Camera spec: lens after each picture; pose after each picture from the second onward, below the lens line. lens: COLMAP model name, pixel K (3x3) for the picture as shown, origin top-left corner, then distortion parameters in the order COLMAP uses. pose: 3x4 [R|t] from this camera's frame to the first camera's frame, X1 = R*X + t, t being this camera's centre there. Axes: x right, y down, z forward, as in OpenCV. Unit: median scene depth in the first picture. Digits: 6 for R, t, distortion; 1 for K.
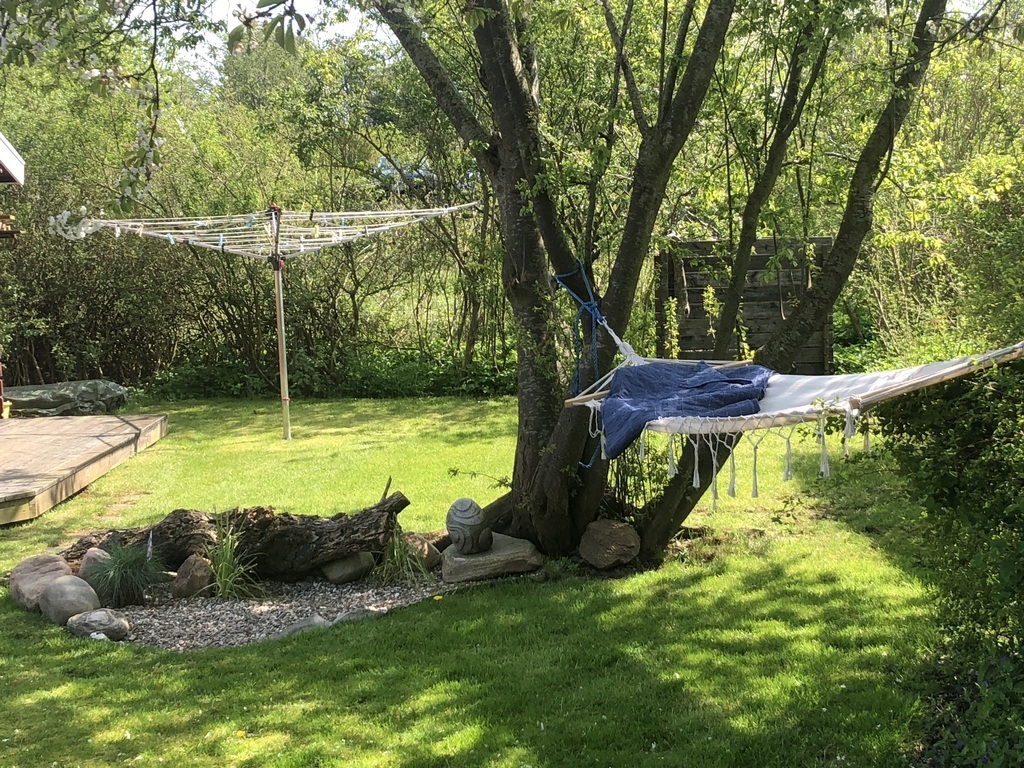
lens RADIAL K [[1671.8, 0, 512.0], [0, 1671.8, 384.0], [0, 0, 1]] dist [-0.005968, -0.004358]
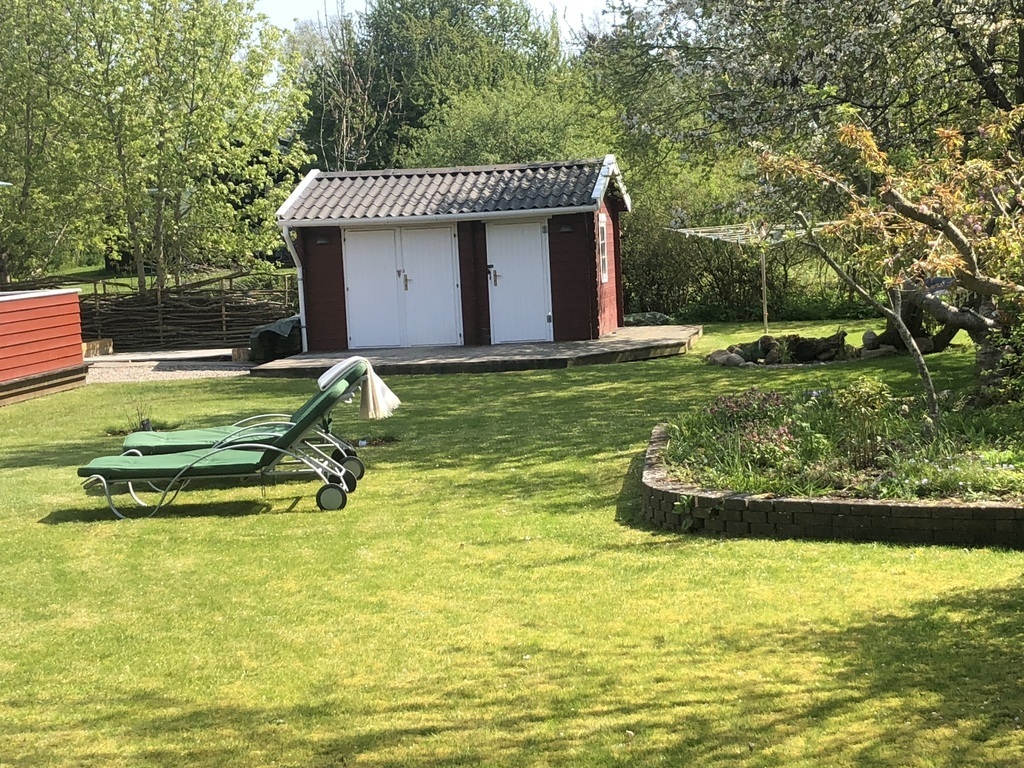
lens RADIAL K [[1882.3, 0, 510.9], [0, 1882.3, 341.8], [0, 0, 1]] dist [0.290222, -0.934131]
pose [[0.985235, -0.000833, -0.171204, -0.072807], [-0.002983, 0.999753, -0.022034, 0.153572], [0.171180, 0.022220, 0.984989, -2.191755]]
